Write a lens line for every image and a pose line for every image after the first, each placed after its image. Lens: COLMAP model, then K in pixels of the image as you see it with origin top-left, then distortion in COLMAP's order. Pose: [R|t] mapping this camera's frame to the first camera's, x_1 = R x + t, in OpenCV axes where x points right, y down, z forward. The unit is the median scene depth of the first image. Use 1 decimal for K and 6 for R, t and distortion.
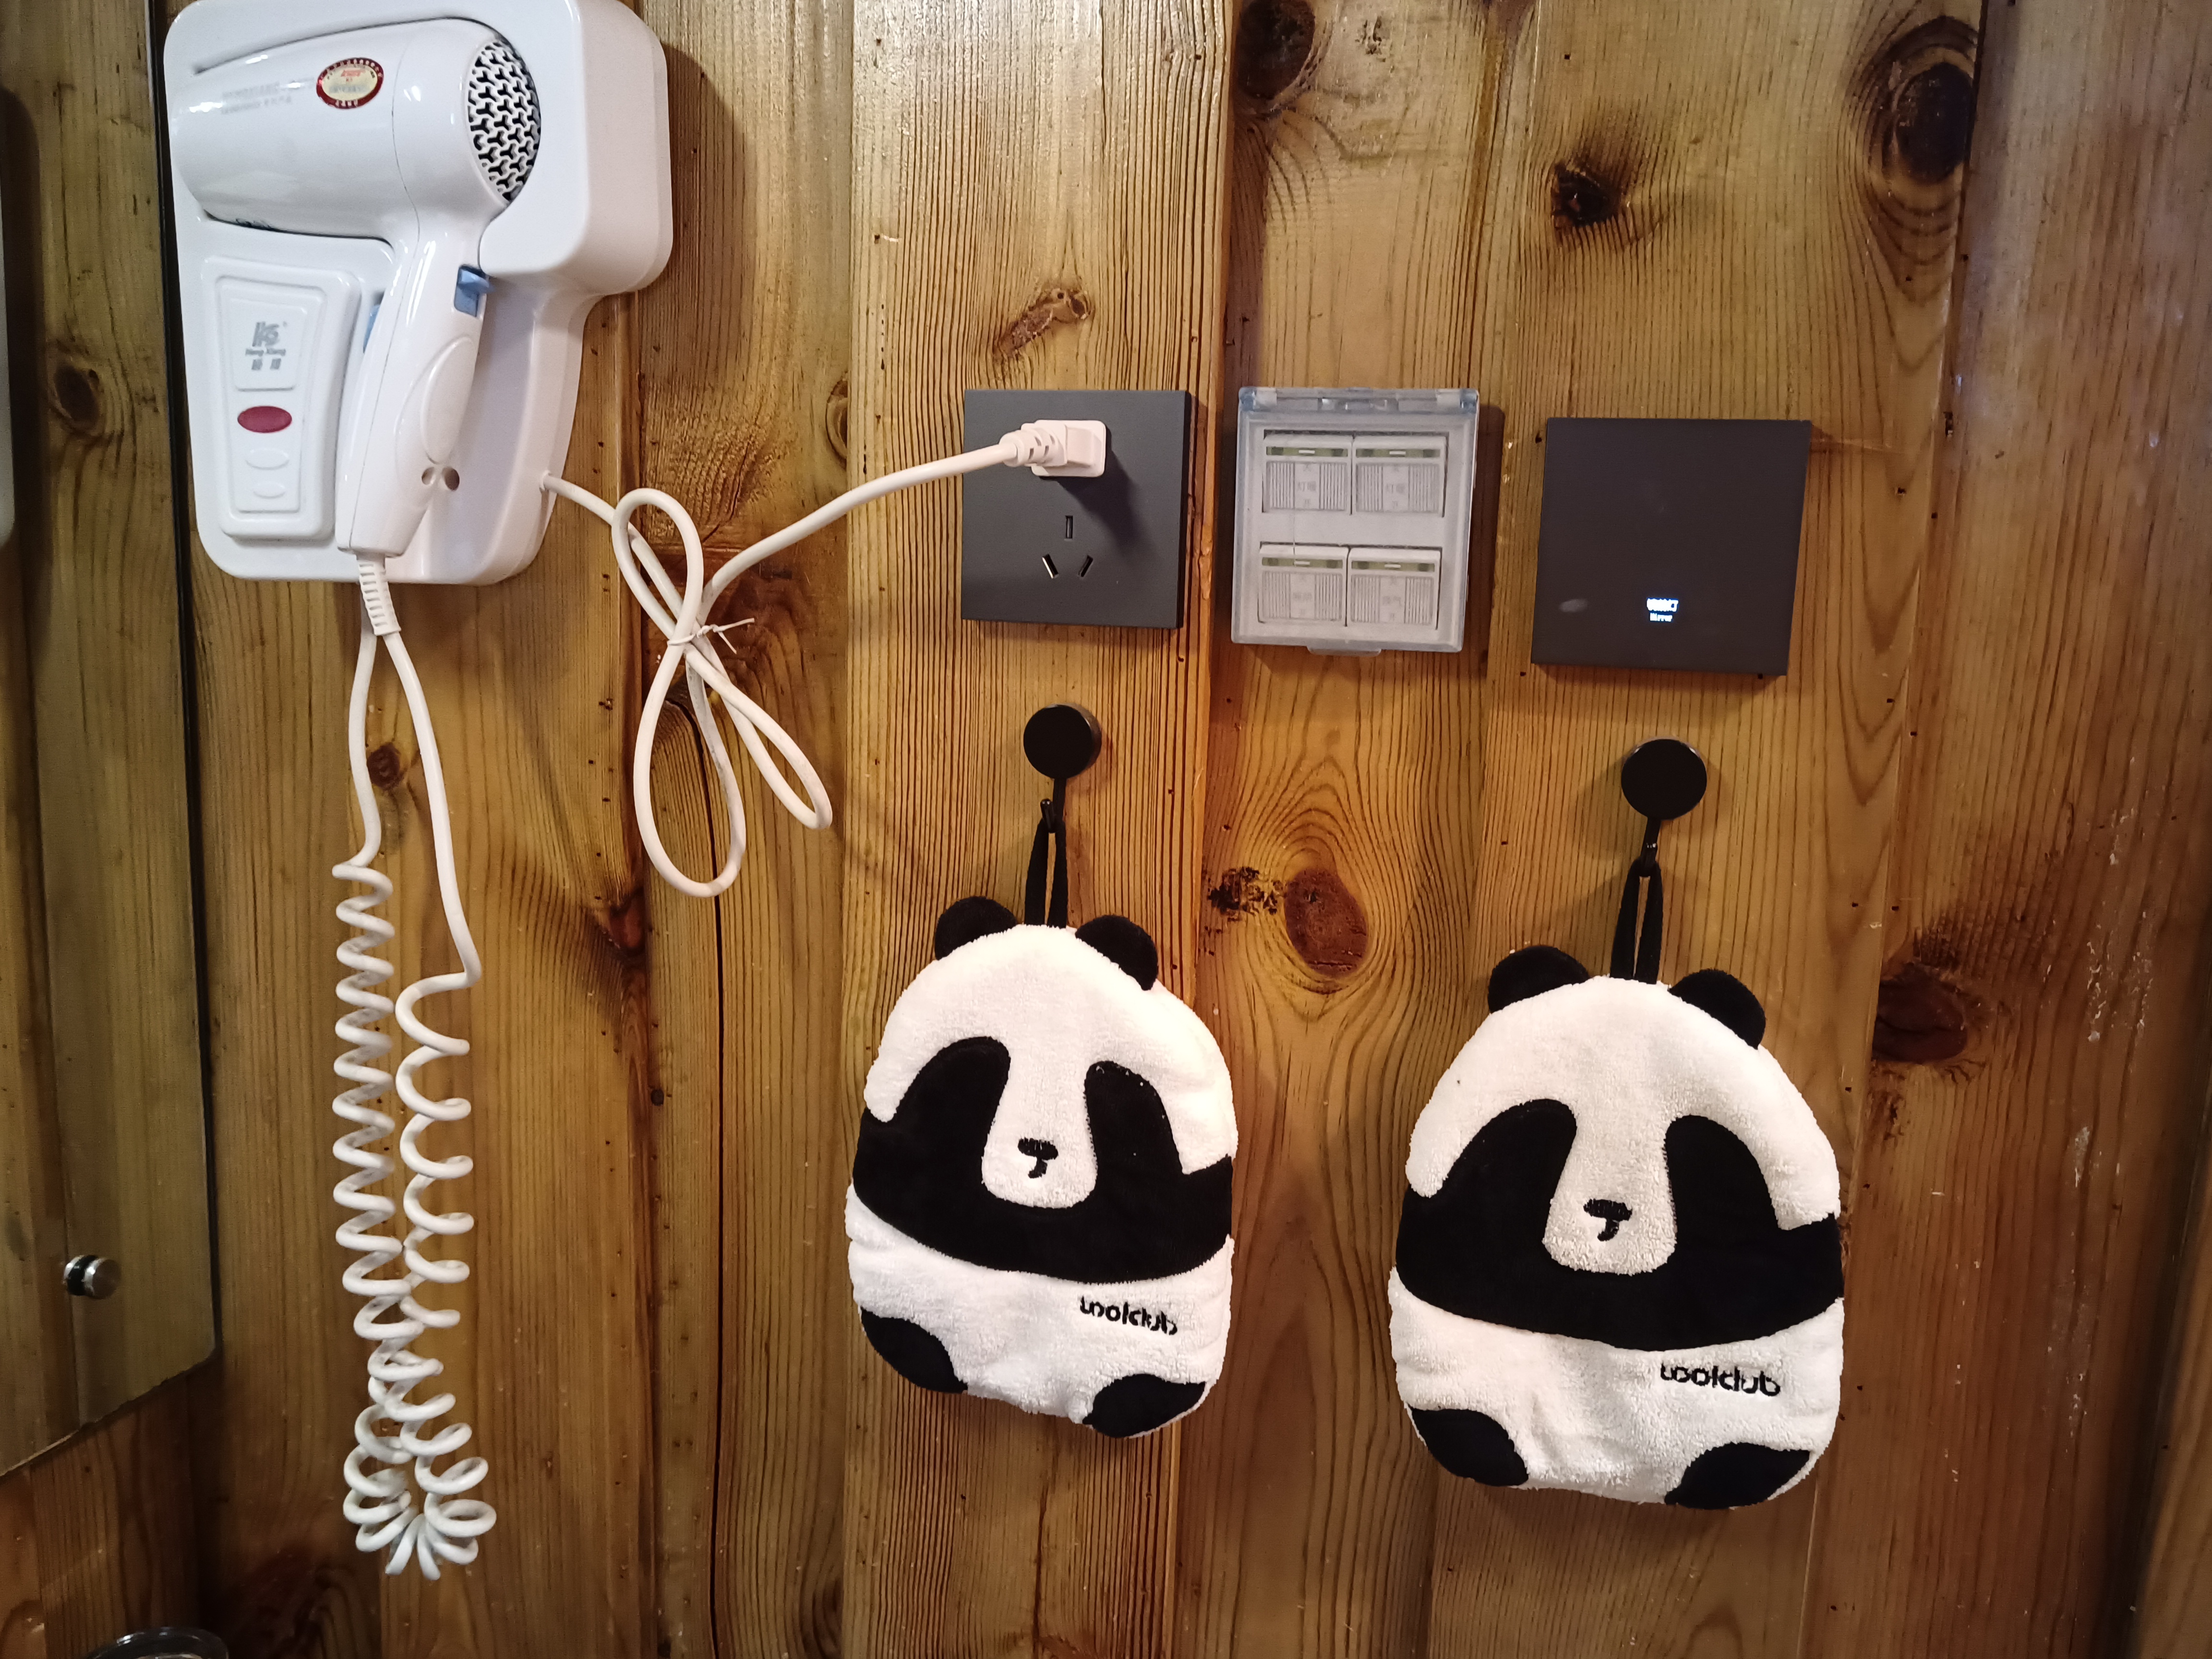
lens RADIAL K [[1749.1, 0, 1106.0], [0, 1749.1, 829.5], [0, 0, 1]] dist [0.056288, -0.096588]
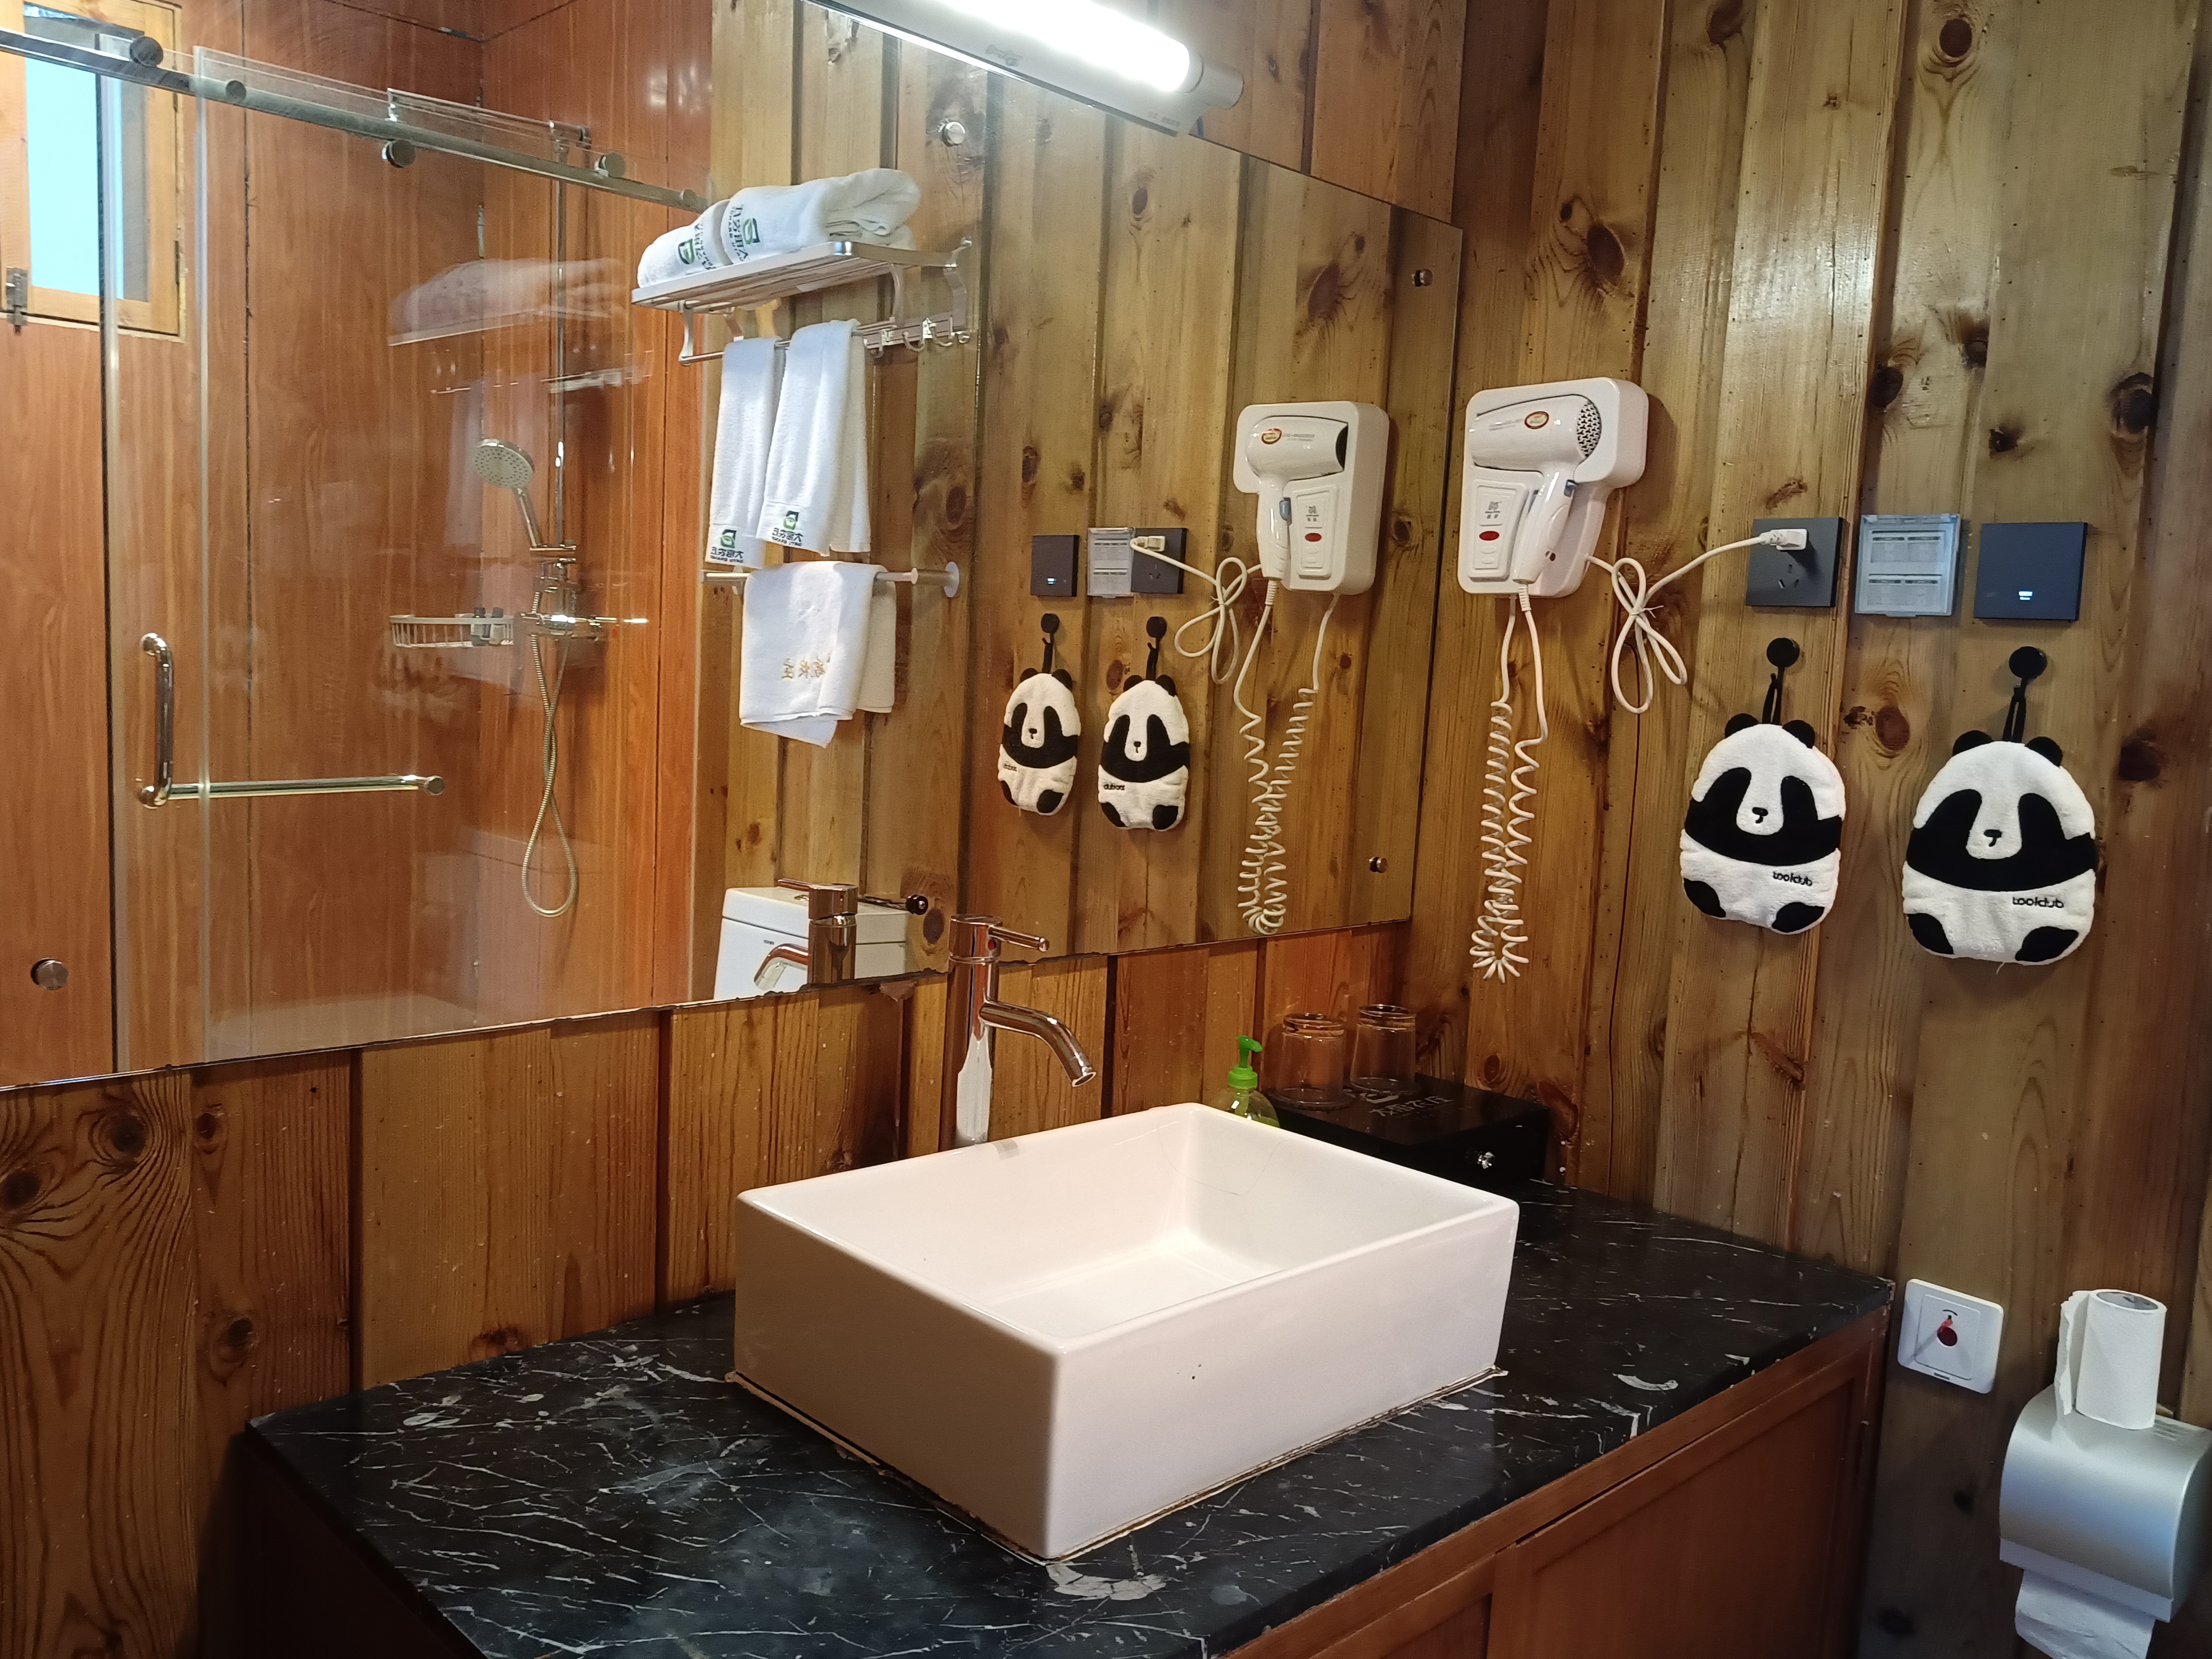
lens RADIAL K [[1757.6, 0, 1106.0], [0, 1757.6, 829.5], [0, 0, 1]] dist [0.018579, -0.020178]
pose [[0.874859, 0.062842, -0.480283, 0.360491], [-0.104756, 0.992629, -0.060940, 0.464631], [0.472914, 0.103627, 0.874994, -1.686068]]
